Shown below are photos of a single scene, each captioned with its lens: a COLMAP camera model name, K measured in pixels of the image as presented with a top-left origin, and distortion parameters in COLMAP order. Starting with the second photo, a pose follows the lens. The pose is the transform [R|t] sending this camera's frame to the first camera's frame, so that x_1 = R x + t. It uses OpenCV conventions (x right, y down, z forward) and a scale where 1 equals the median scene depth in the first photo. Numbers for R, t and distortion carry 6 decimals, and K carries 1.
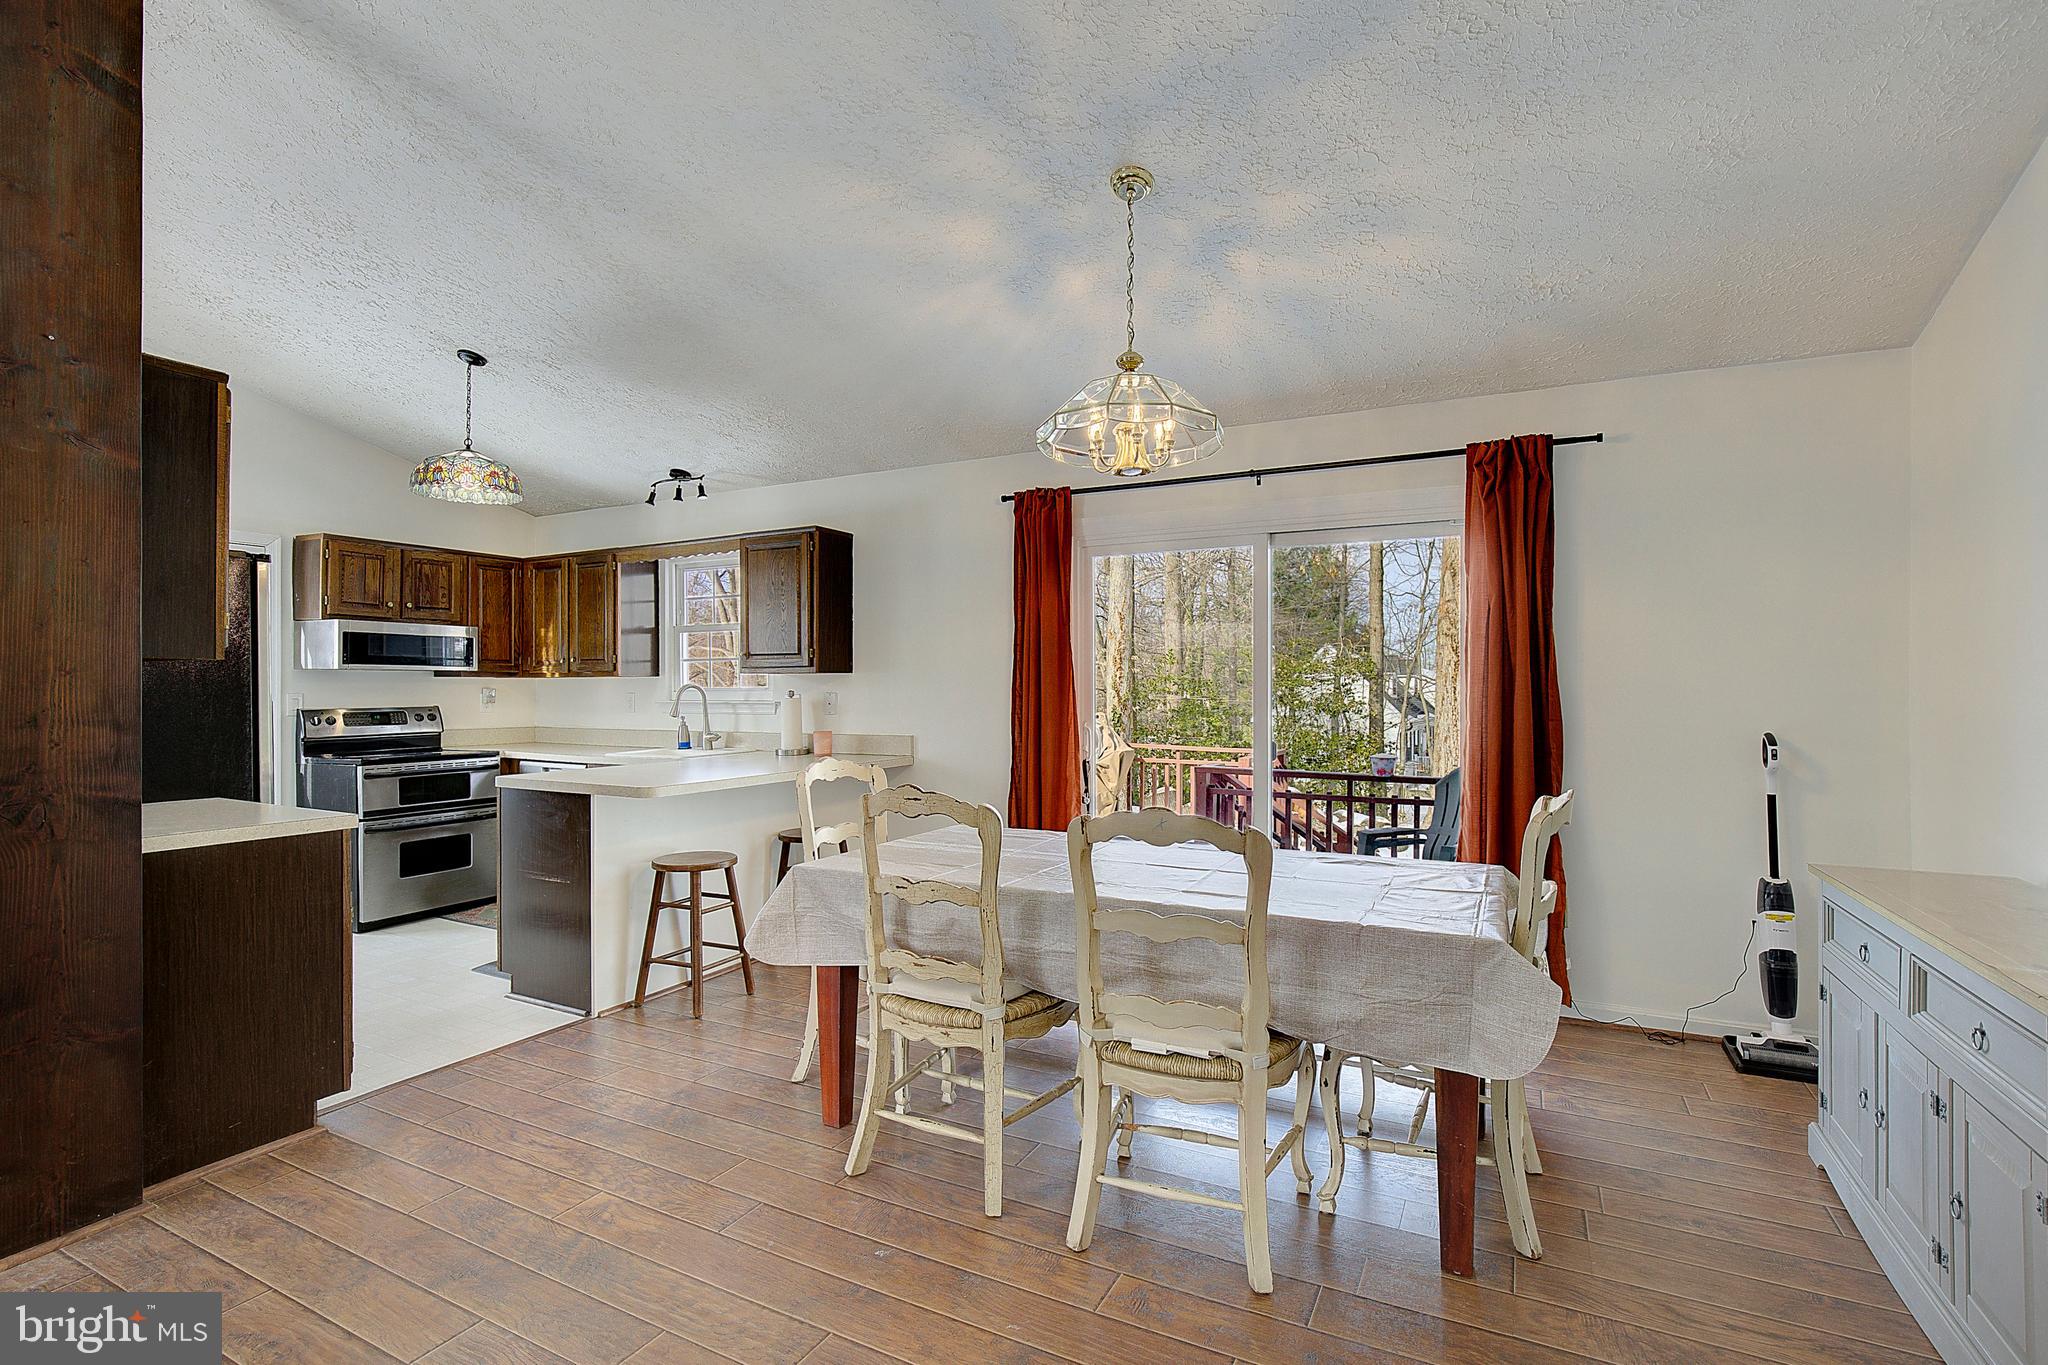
lens RADIAL K [[958.1, 0, 1047.5], [0, 958.1, 687.1], [0, 0, 1]] dist [-0.018438, 0.004169]
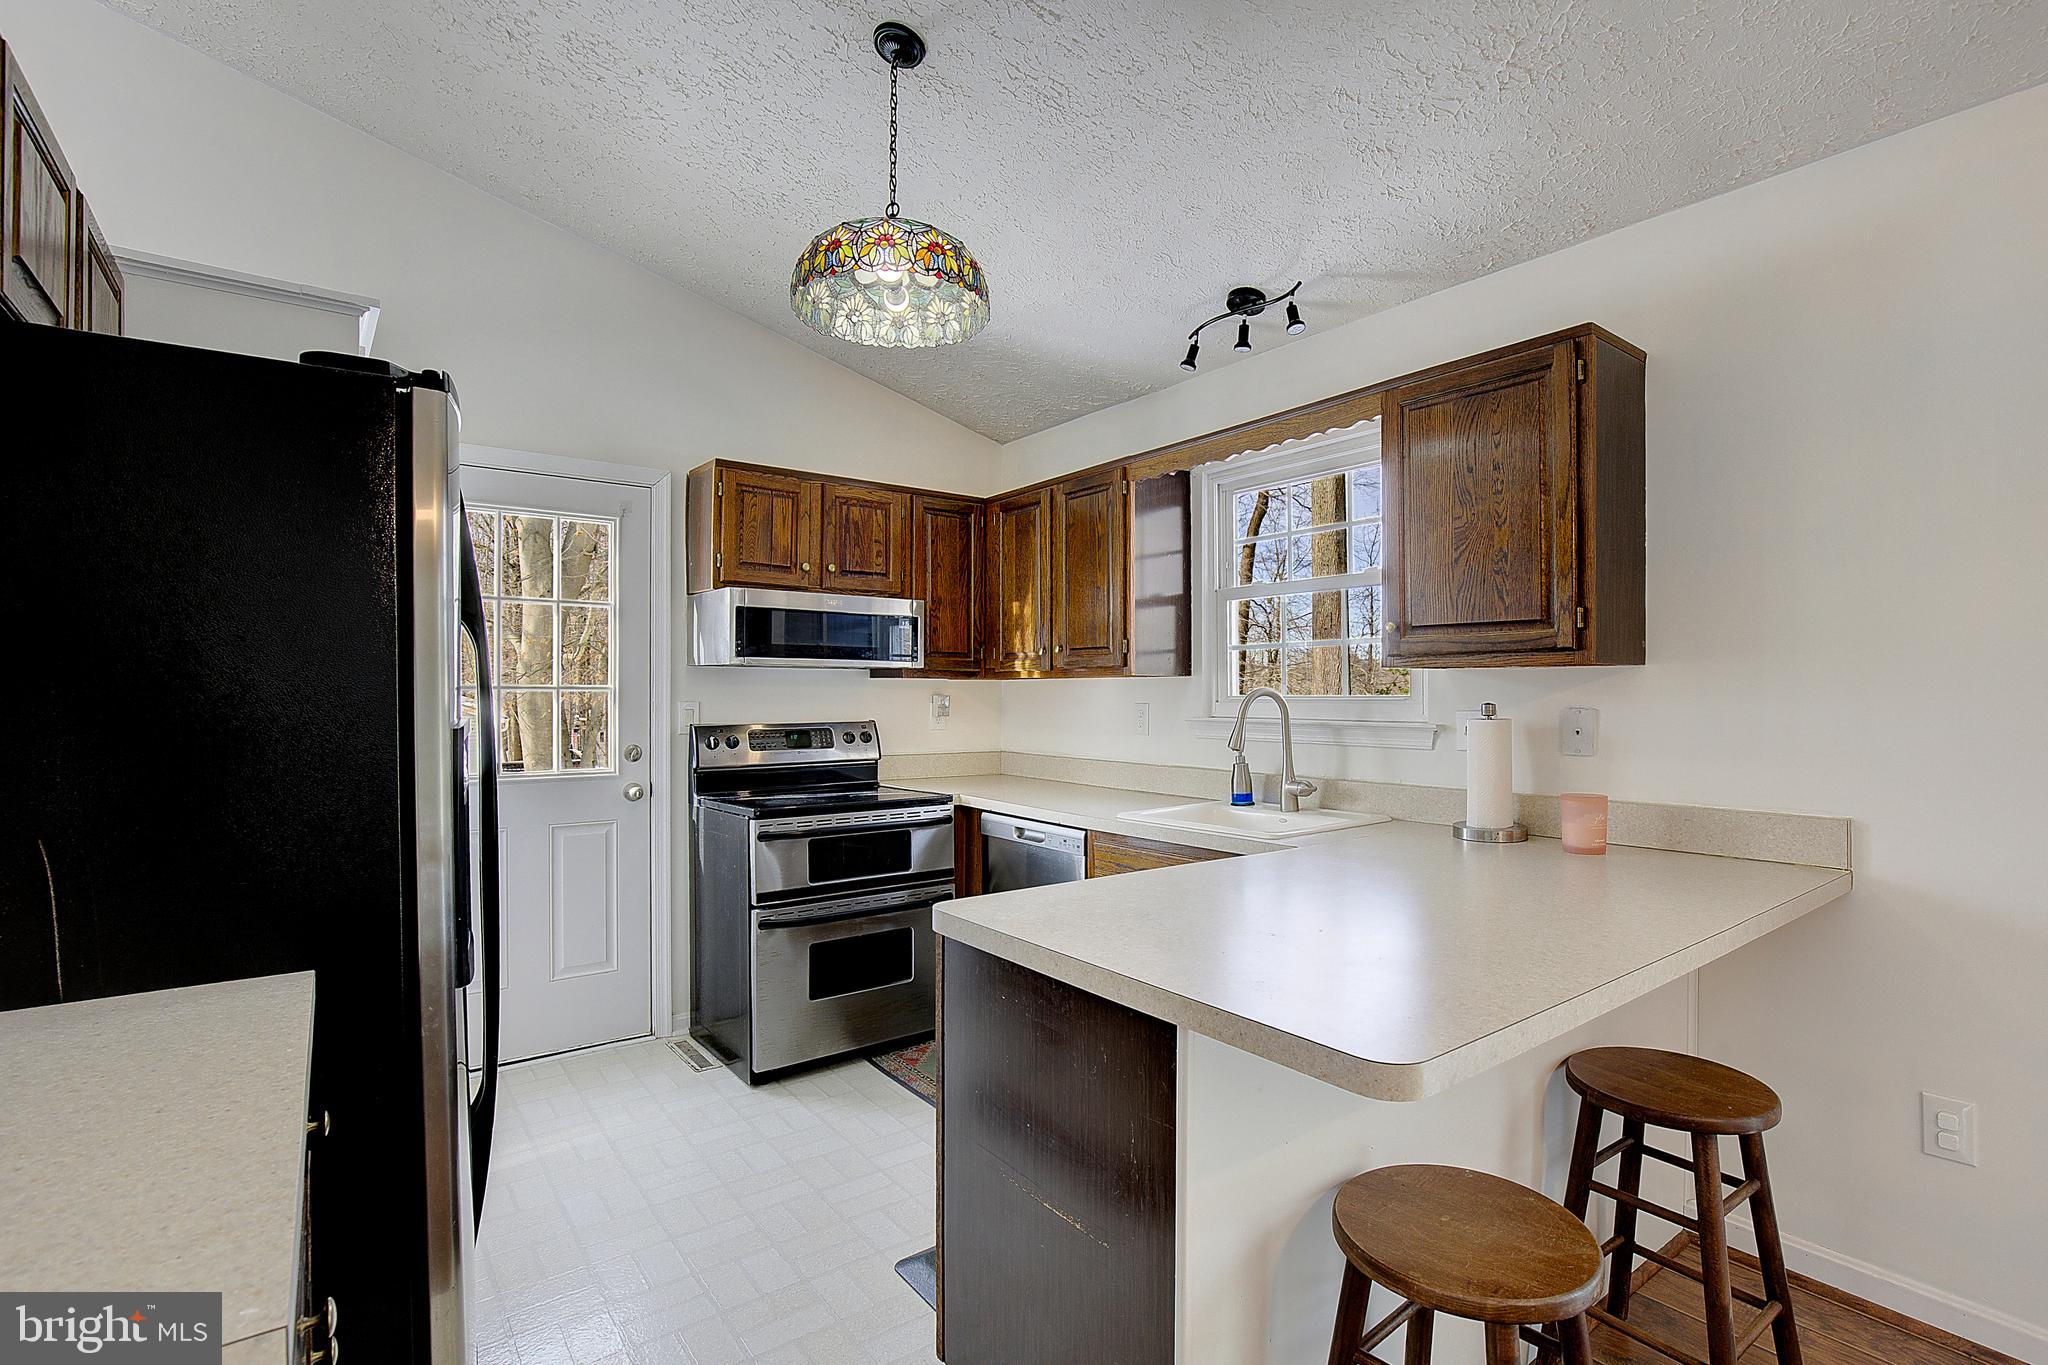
lens RADIAL K [[958.1, 0, 1062.3], [0, 958.1, 701.0], [0, 0, 1]] dist [-0.018438, 0.004169]
pose [[0.912945, 0.006794, -0.408026, -0.264318], [-0.003164, 0.999949, 0.009569, -0.001362], [0.408070, -0.007445, 0.912920, 0.475583]]
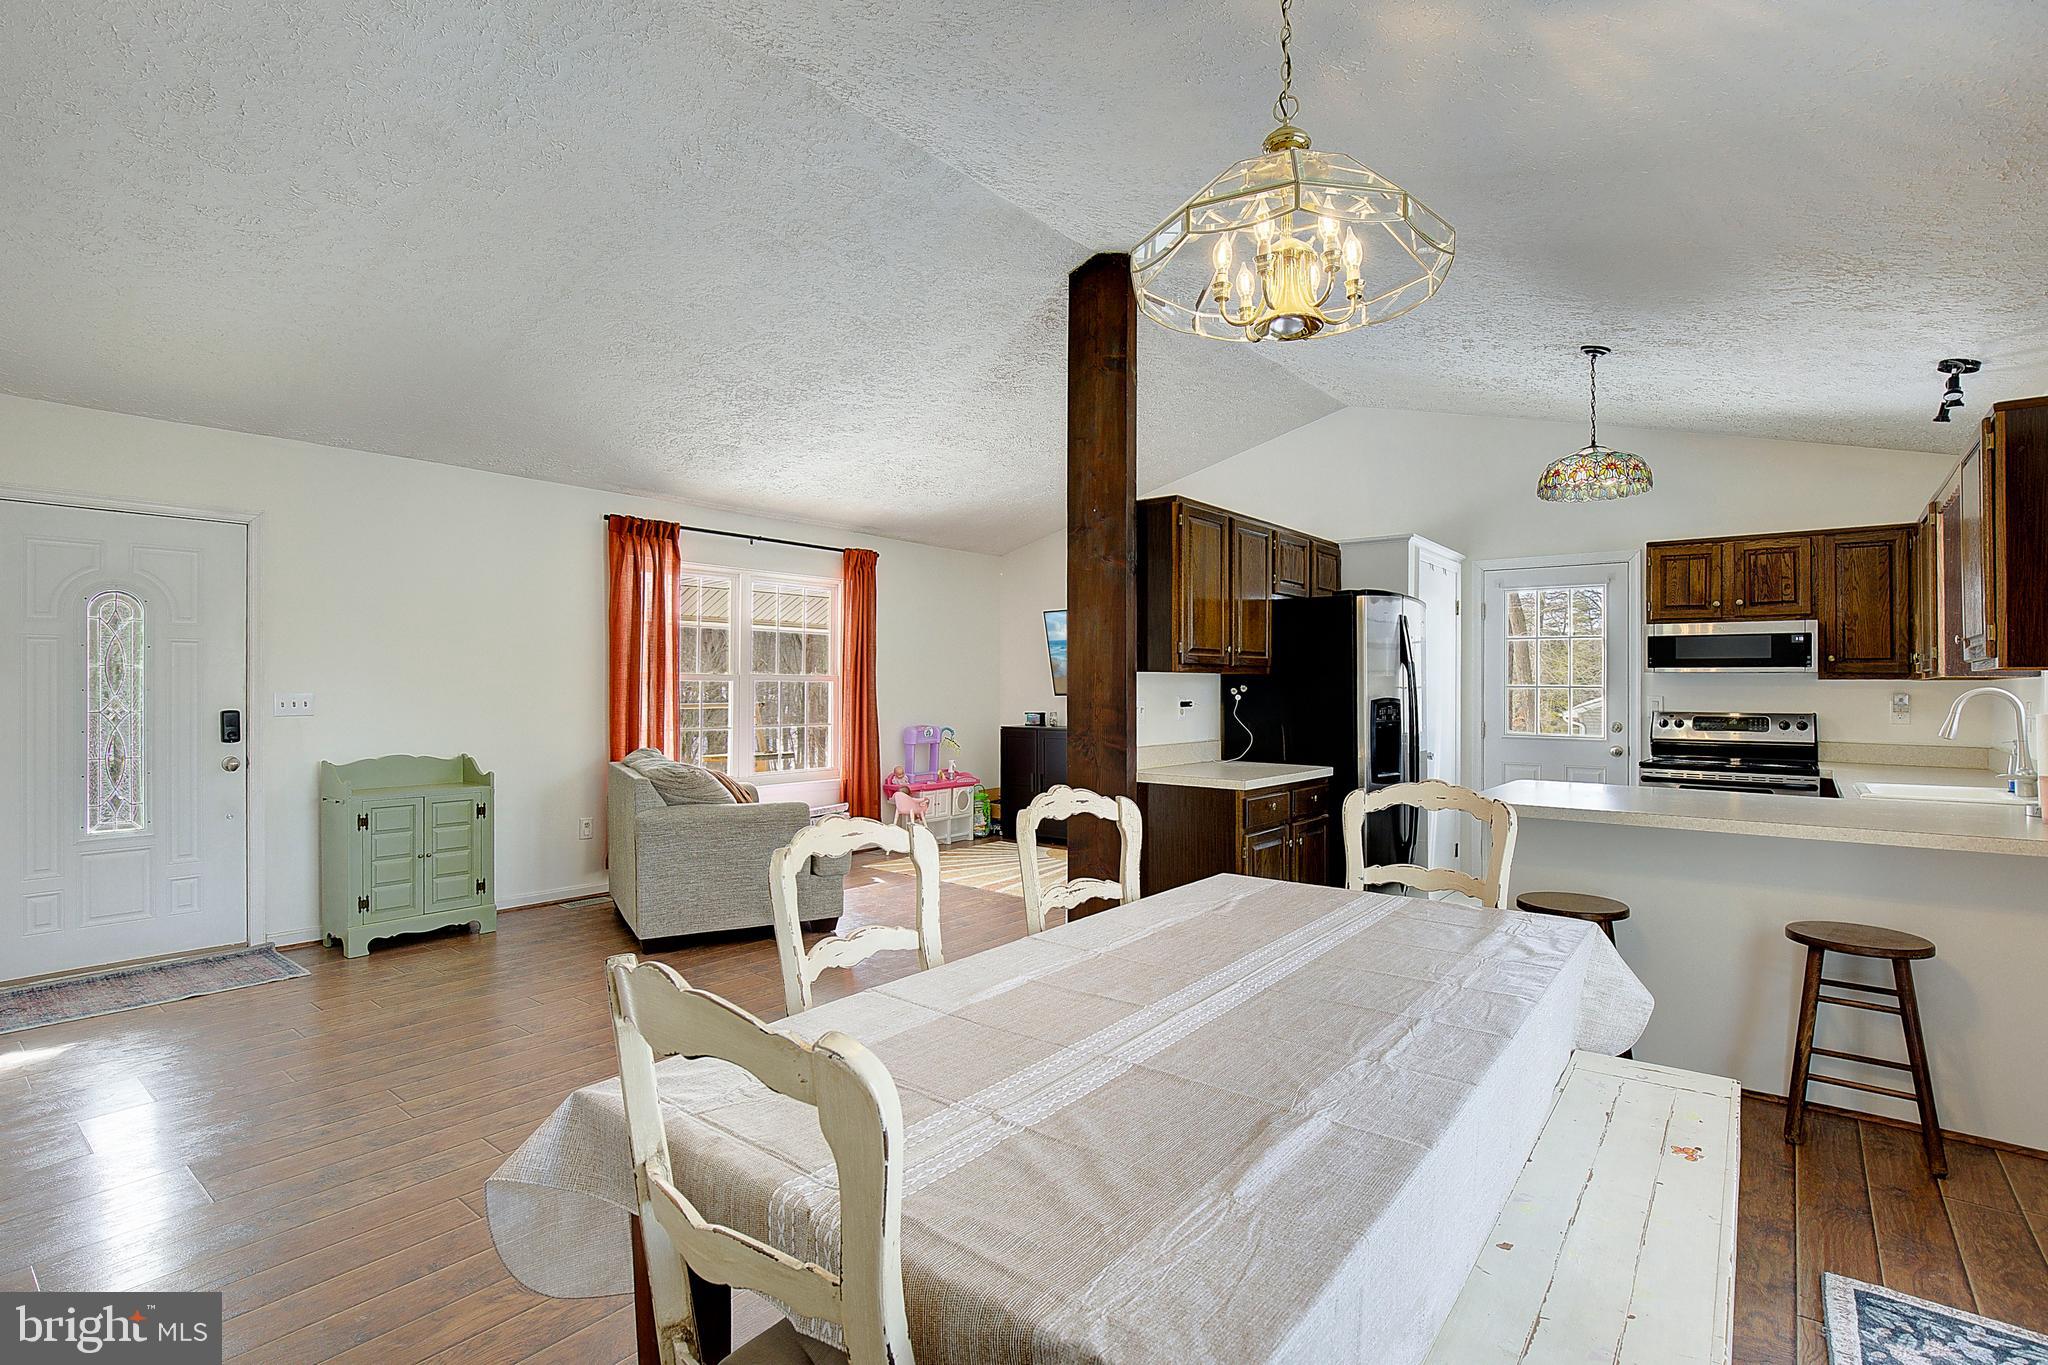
lens RADIAL K [[958.1, 0, 1014.4], [0, 958.1, 681.4], [0, 0, 1]] dist [-0.018438, 0.004169]
pose [[-0.205572, -0.005071, -0.978629, 0.383628], [-0.005614, 0.999976, -0.004002, -0.001599], [0.978626, 0.004671, -0.205596, 0.514161]]
